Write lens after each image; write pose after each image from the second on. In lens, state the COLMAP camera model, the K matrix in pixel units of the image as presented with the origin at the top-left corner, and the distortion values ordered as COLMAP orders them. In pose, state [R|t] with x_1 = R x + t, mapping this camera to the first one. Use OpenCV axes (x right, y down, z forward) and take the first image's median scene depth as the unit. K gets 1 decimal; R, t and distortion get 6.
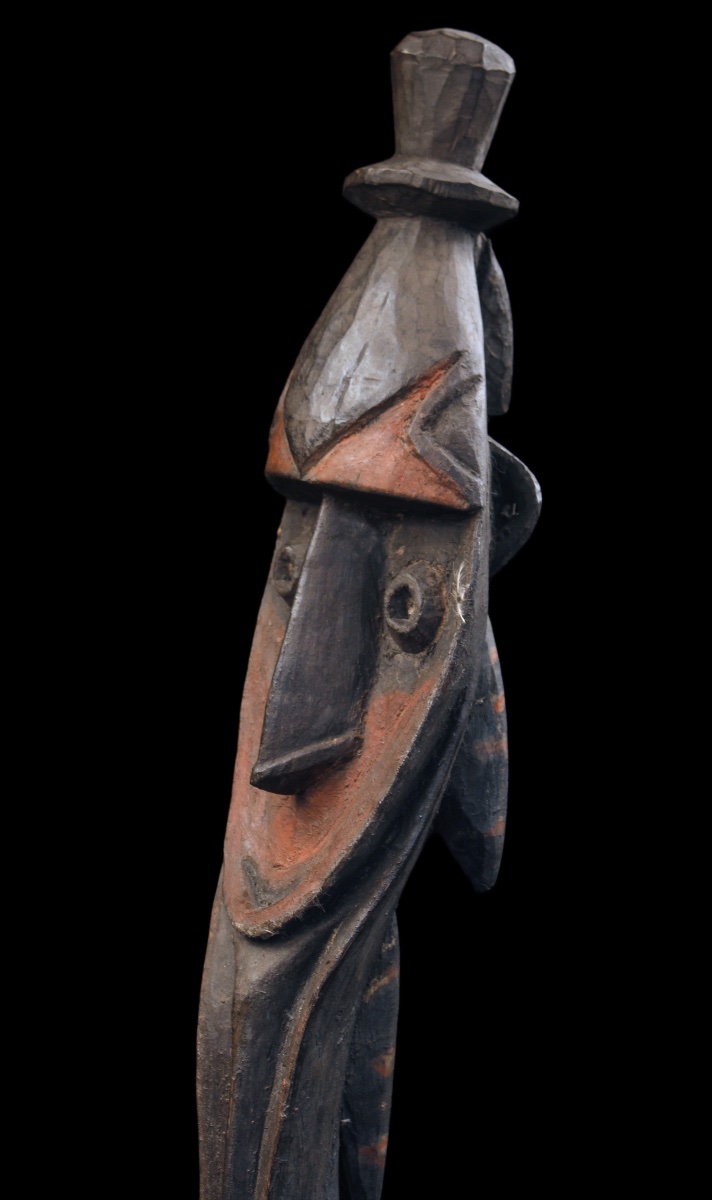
lens RADIAL K [[2982.6, 0, 361.8], [0, 2982.6, 602.6], [0, 0, 1]] dist [0.032782, 0.000000]
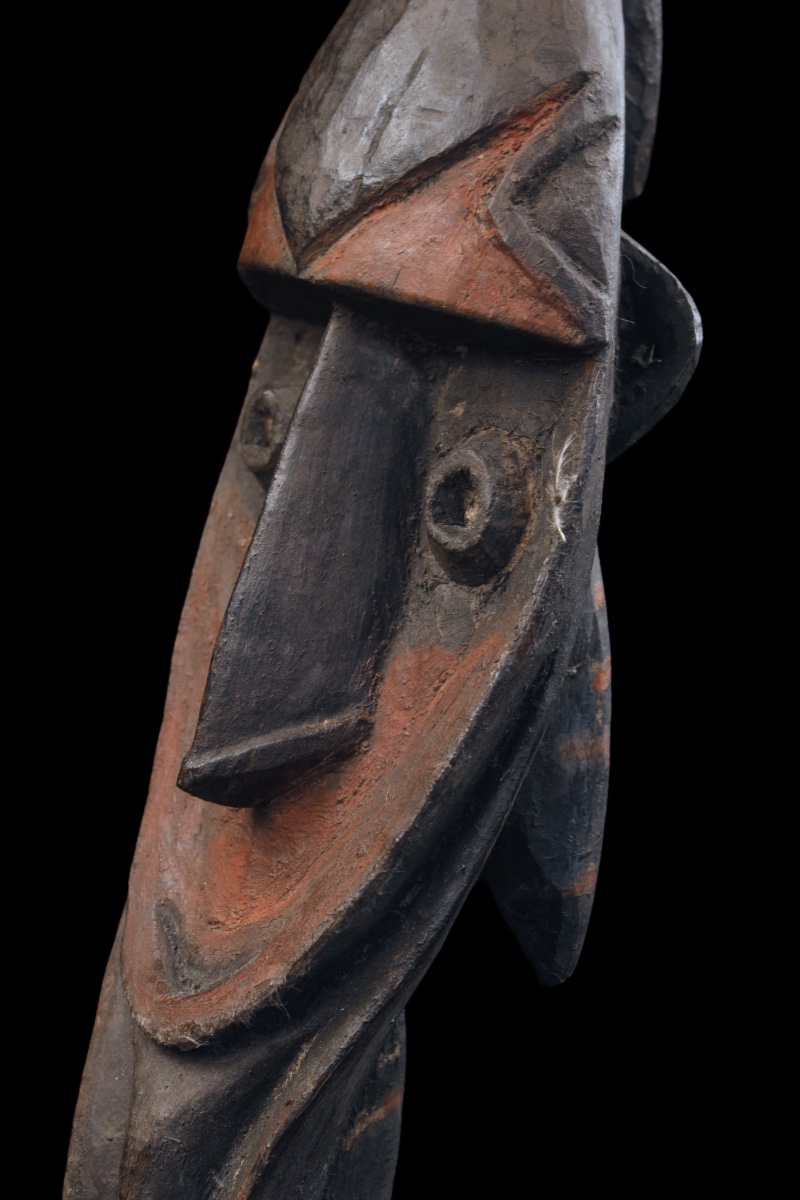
lens RADIAL K [[2890.8, 0, 394.0], [0, 2890.8, 598.8], [0, 0, 1]] dist [0.042514, 0.000000]
pose [[0.997448, 0.067720, 0.022626, -0.010026], [-0.068671, 0.996656, 0.044276, -0.004533], [-0.019552, -0.045717, 0.998763, 0.427548]]
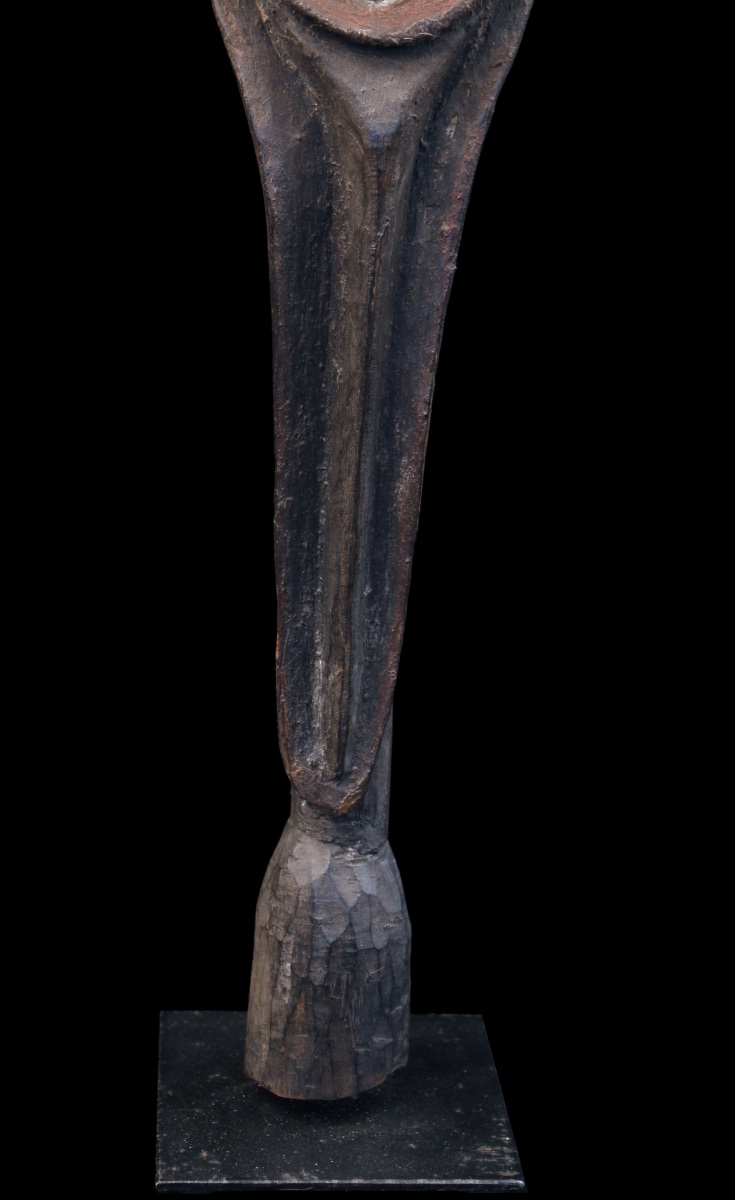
lens RADIAL K [[2965.9, 0, 368.5], [0, 2965.9, 593.1], [0, 0, 1]] dist [0.021879, 0.000000]
pose [[0.520213, -0.274050, 0.808873, -0.679771], [-0.016820, 0.943646, 0.330529, -0.004803], [-0.853871, -0.185550, 0.486287, 0.612695]]
